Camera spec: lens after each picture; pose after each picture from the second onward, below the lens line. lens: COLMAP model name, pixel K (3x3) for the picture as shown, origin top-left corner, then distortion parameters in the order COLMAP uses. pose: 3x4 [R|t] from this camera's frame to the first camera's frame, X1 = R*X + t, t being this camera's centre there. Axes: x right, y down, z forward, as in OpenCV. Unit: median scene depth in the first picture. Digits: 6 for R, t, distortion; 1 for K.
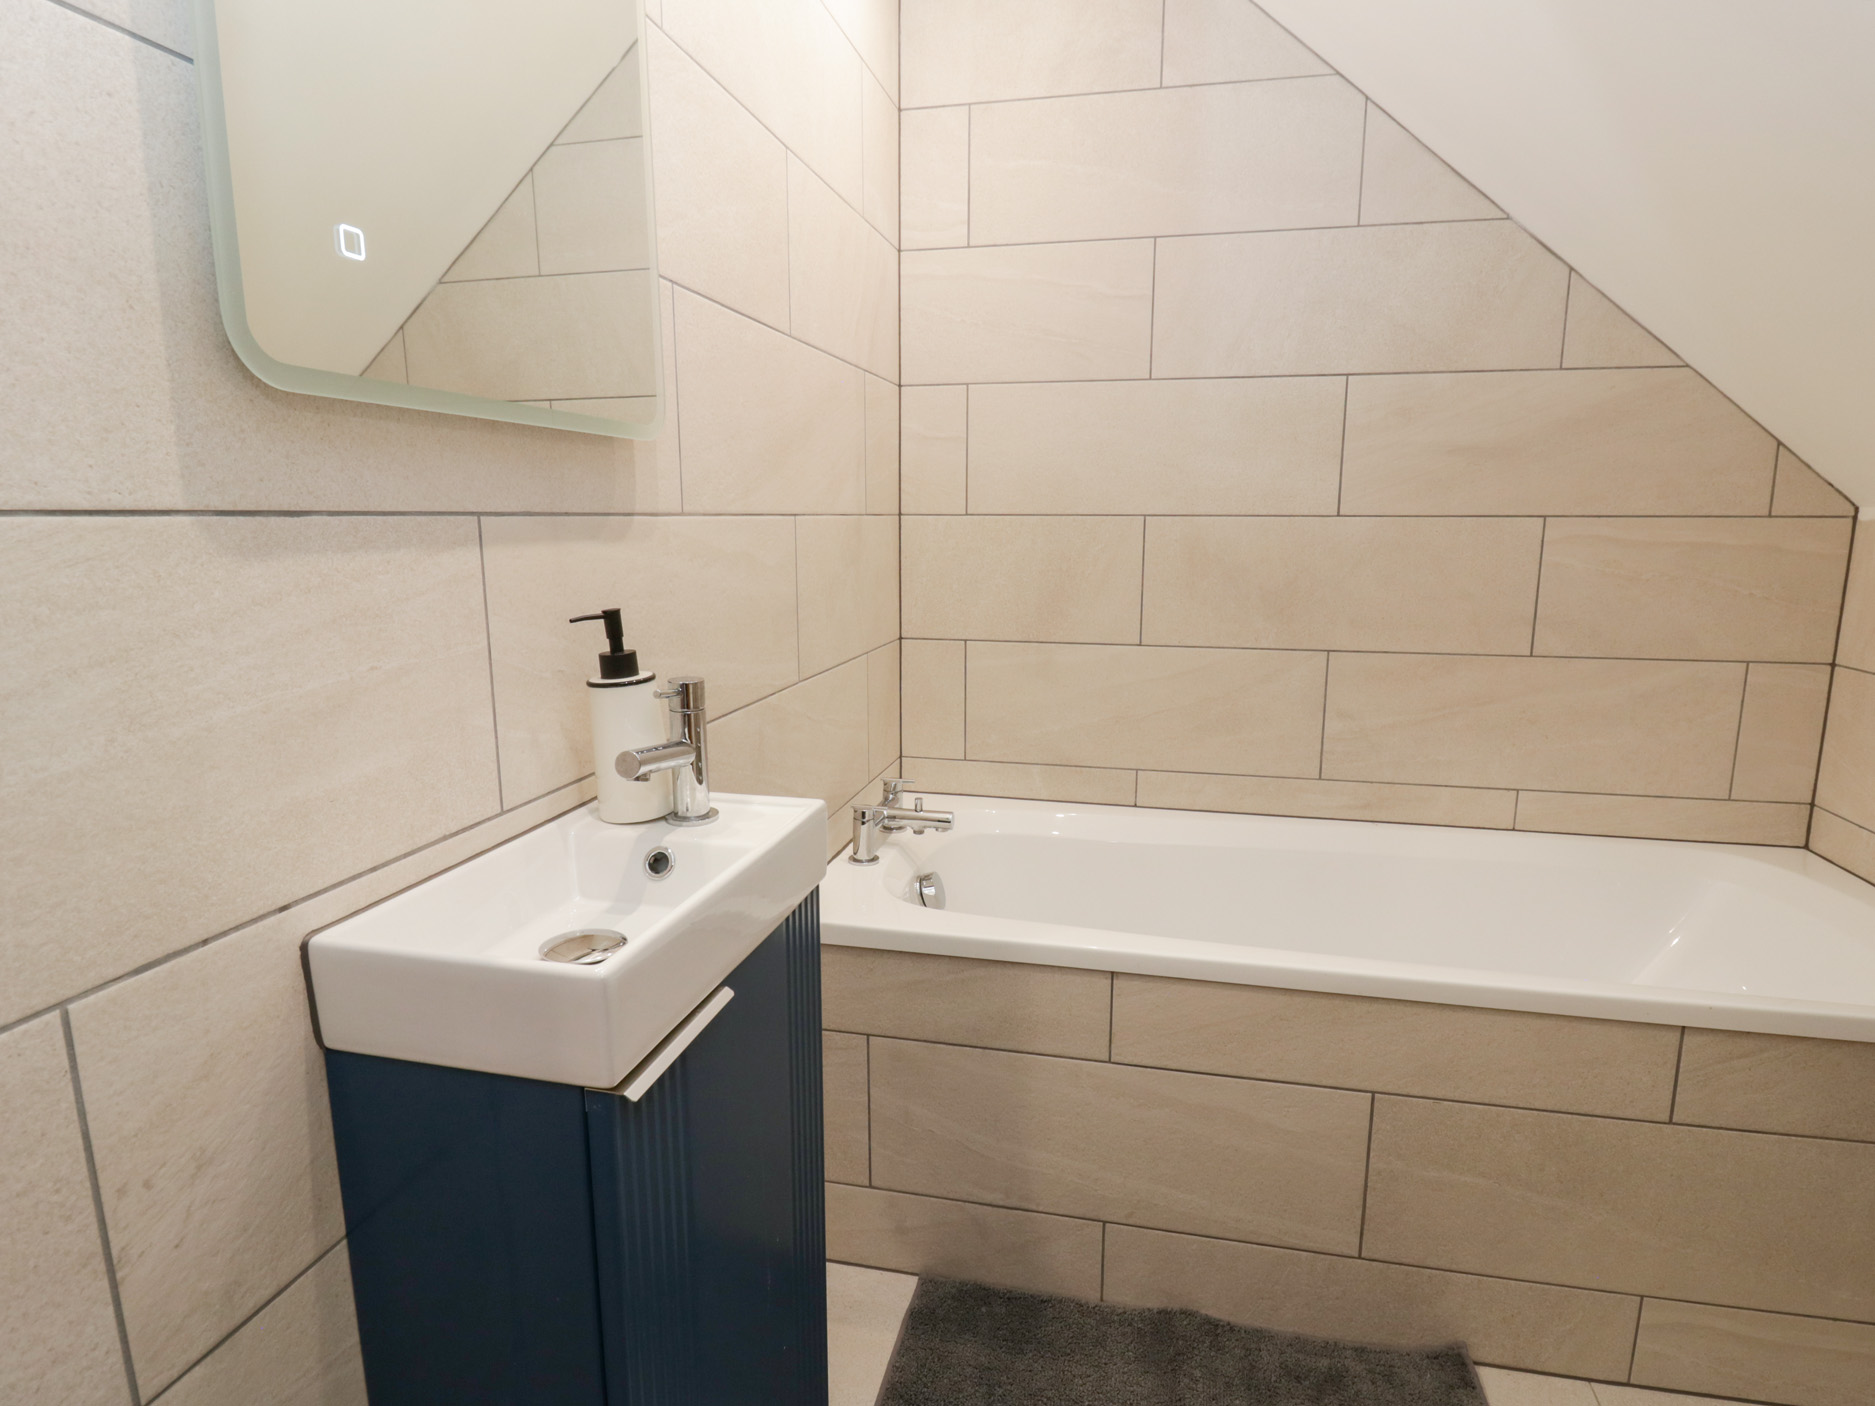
lens RADIAL K [[1001.2, 0, 969.7], [0, 1001.2, 685.1], [0, 0, 1]] dist [-0.003967, -0.013701]
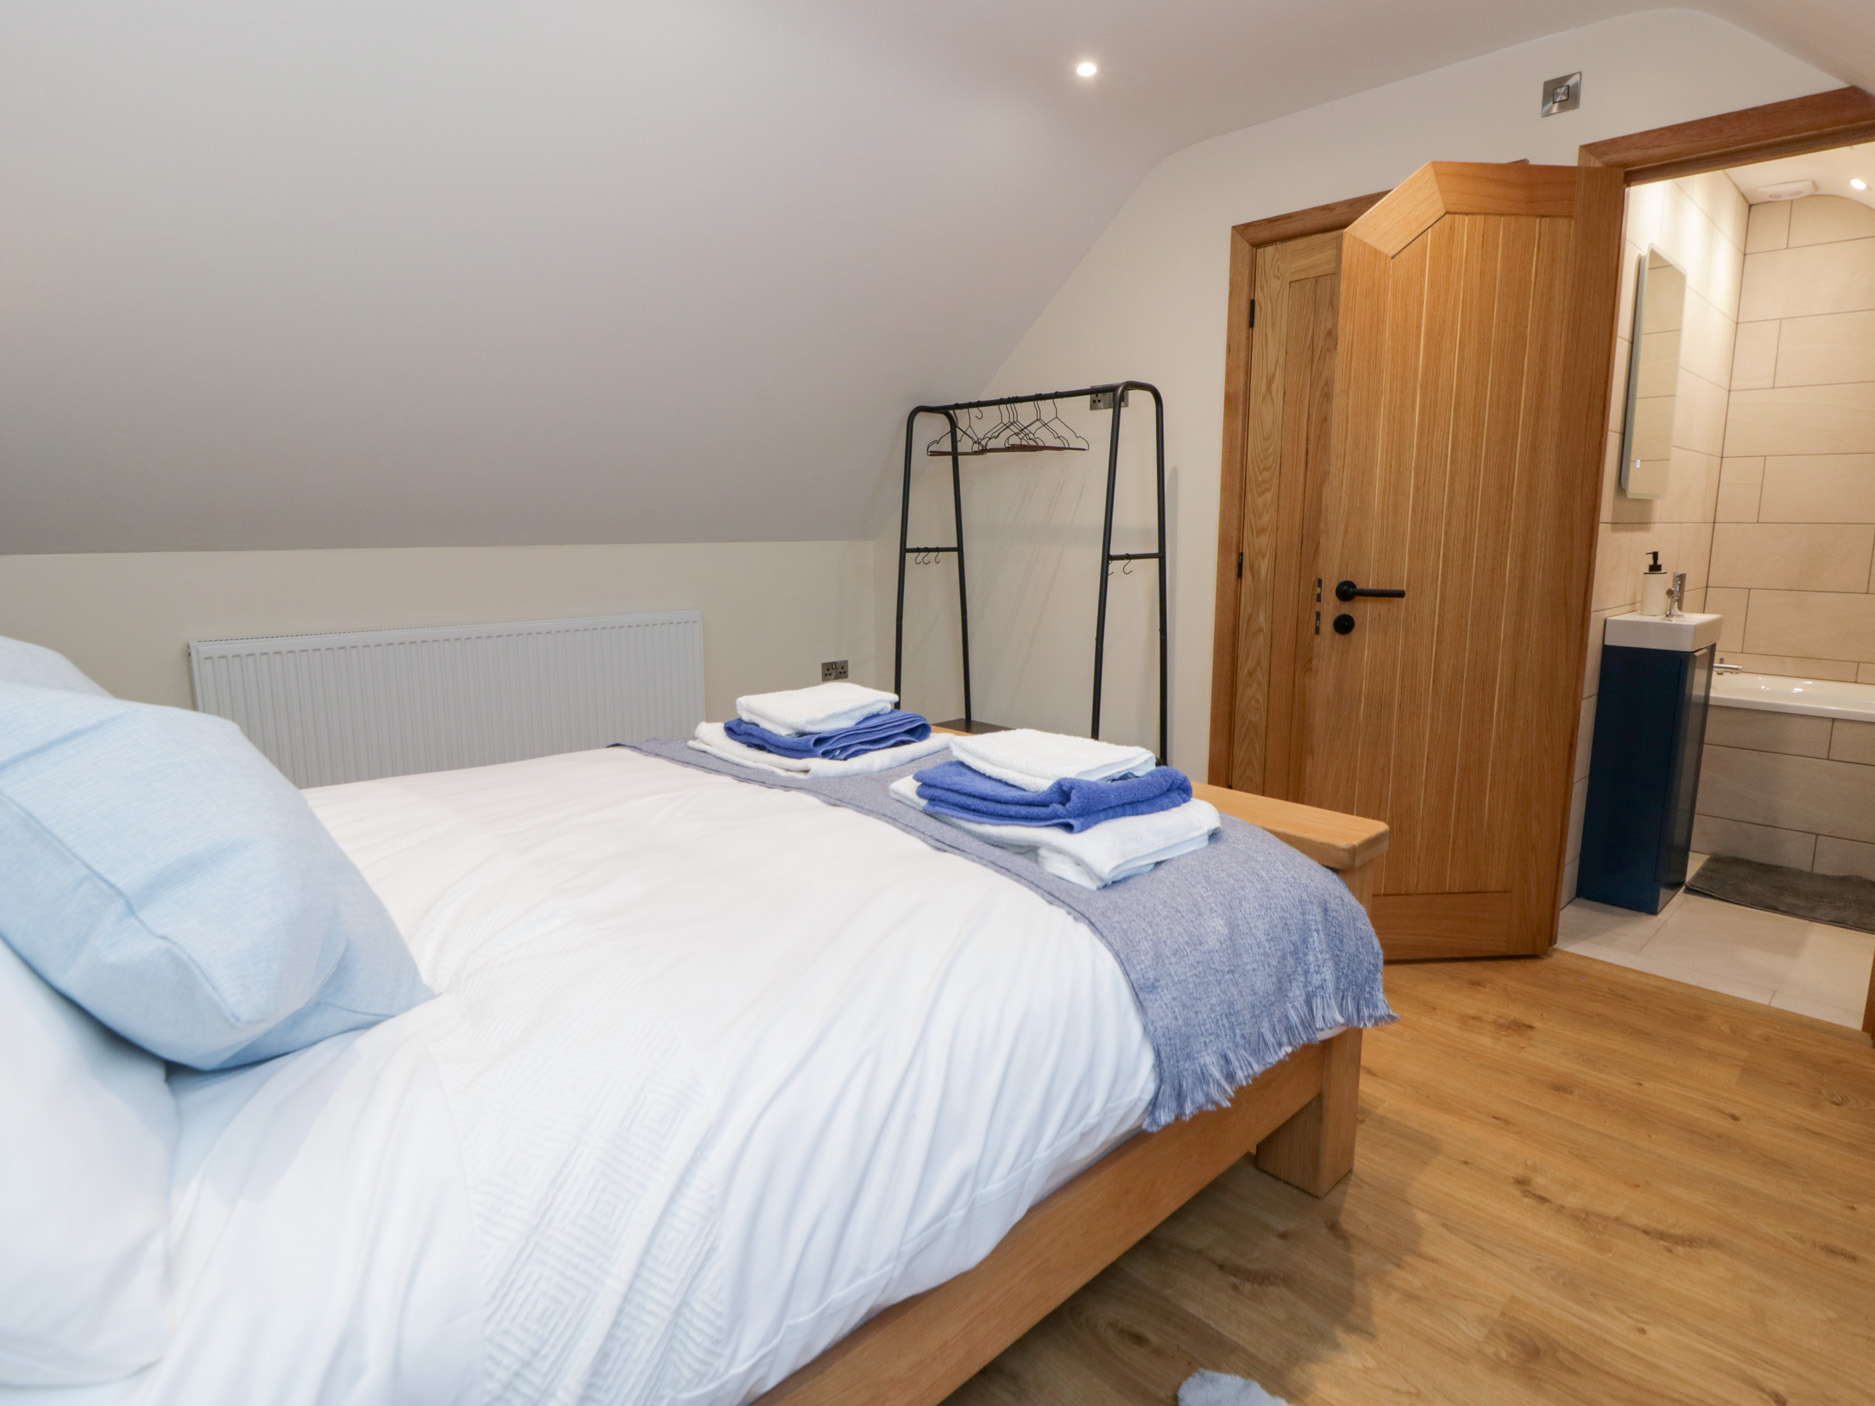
lens RADIAL K [[1005.1, 0, 958.6], [0, 1005.1, 682.2], [0, 0, 1]] dist [-0.002029, -0.014115]
pose [[0.828887, 0.088379, -0.552391, -0.267881], [-0.095358, 0.995312, 0.016155, 0.348265], [0.551229, 0.039284, 0.833429, -2.011095]]
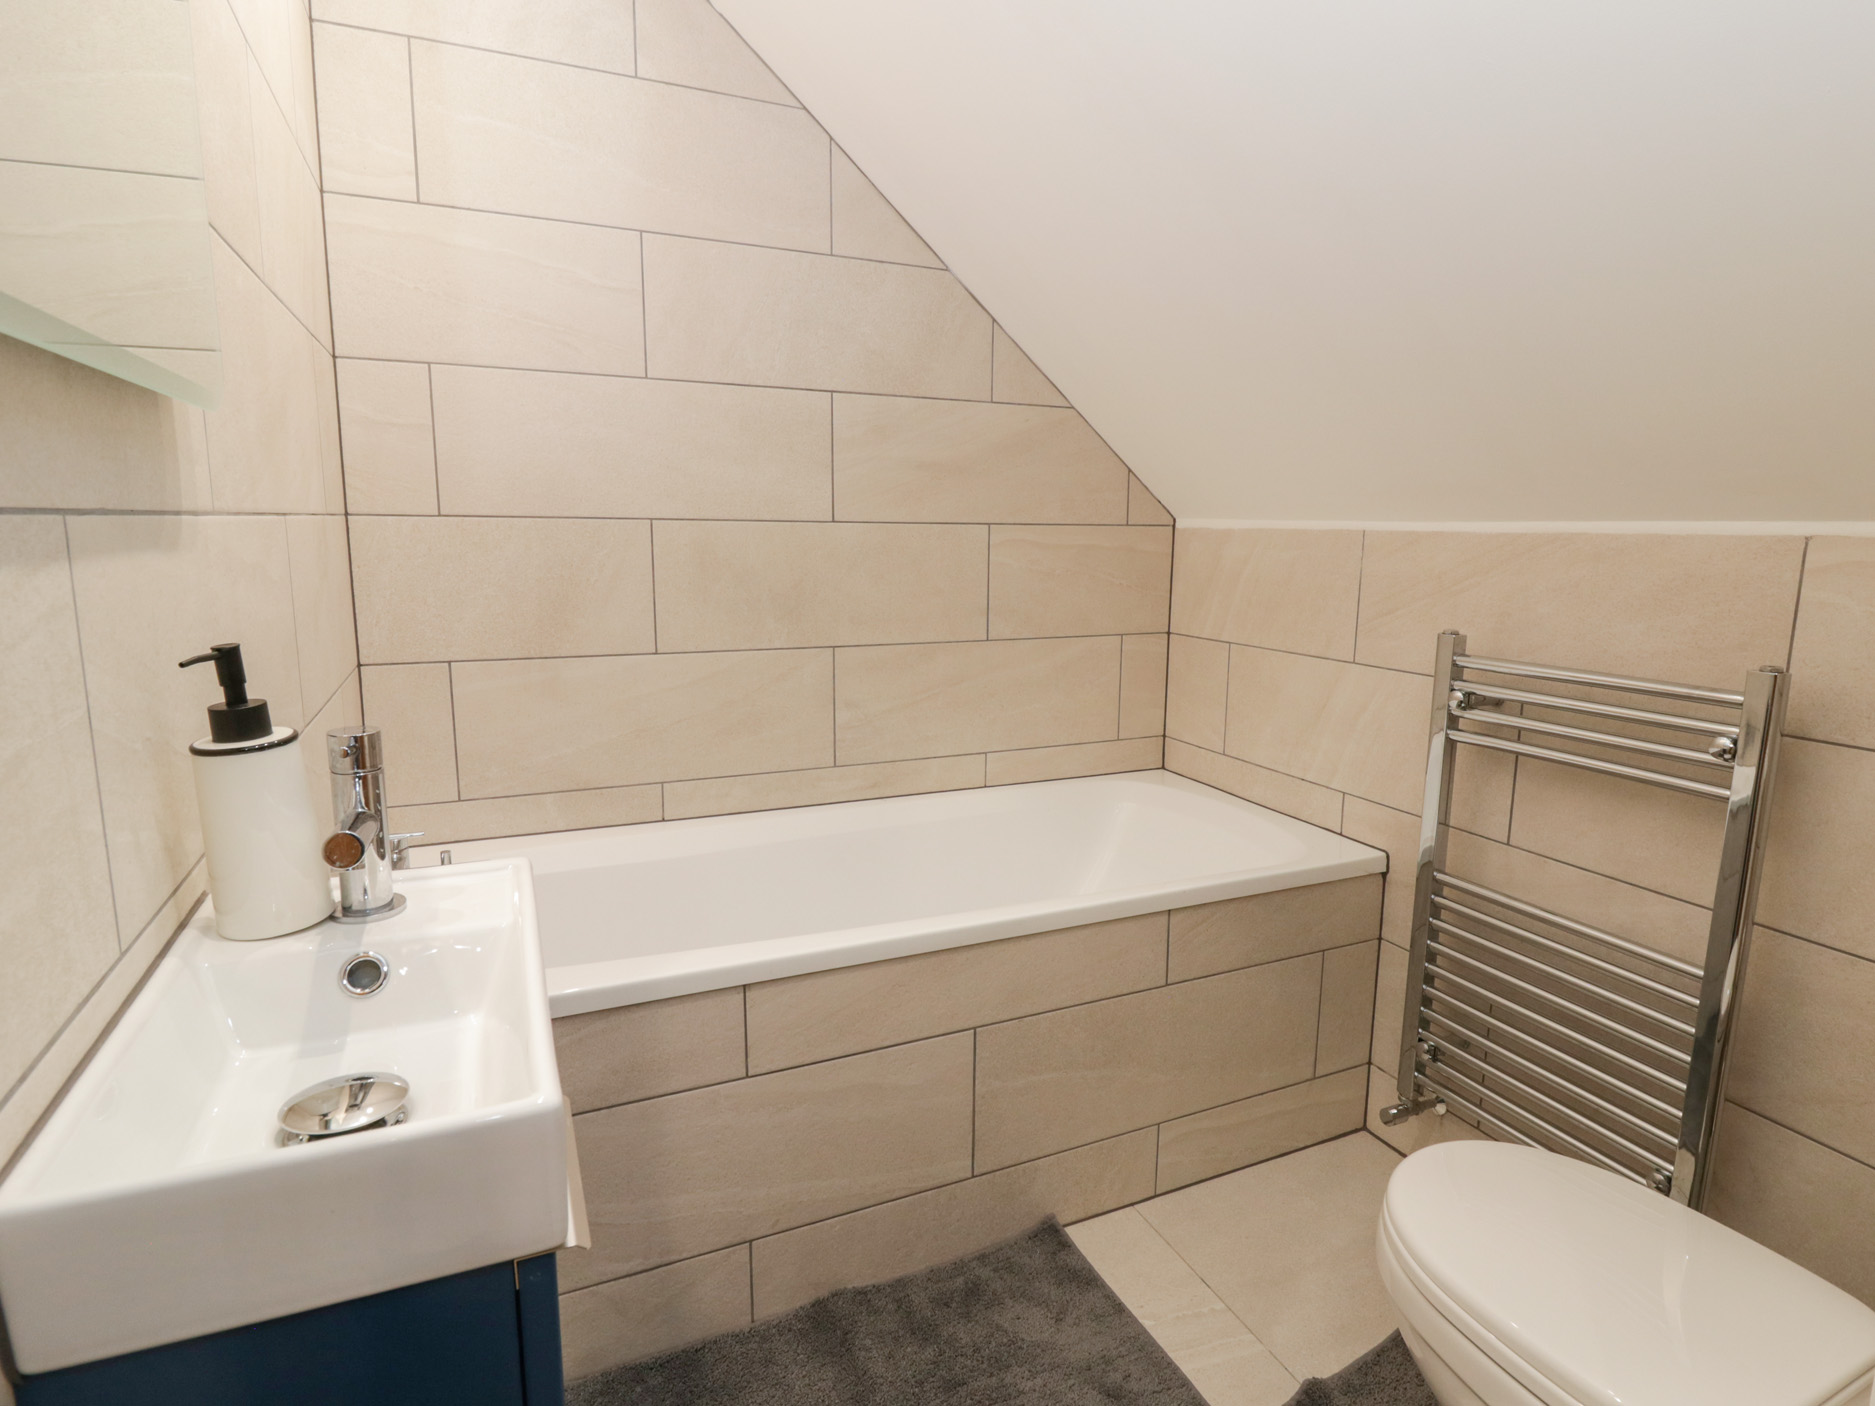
lens RADIAL K [[1005.1, 0, 958.6], [0, 1005.1, 682.2], [0, 0, 1]] dist [-0.002029, -0.014115]
pose [[0.795882, -0.084429, 0.599537, -0.247493], [0.087872, 0.995852, 0.023589, -0.013426], [-0.599041, 0.033909, 0.800000, 0.073365]]
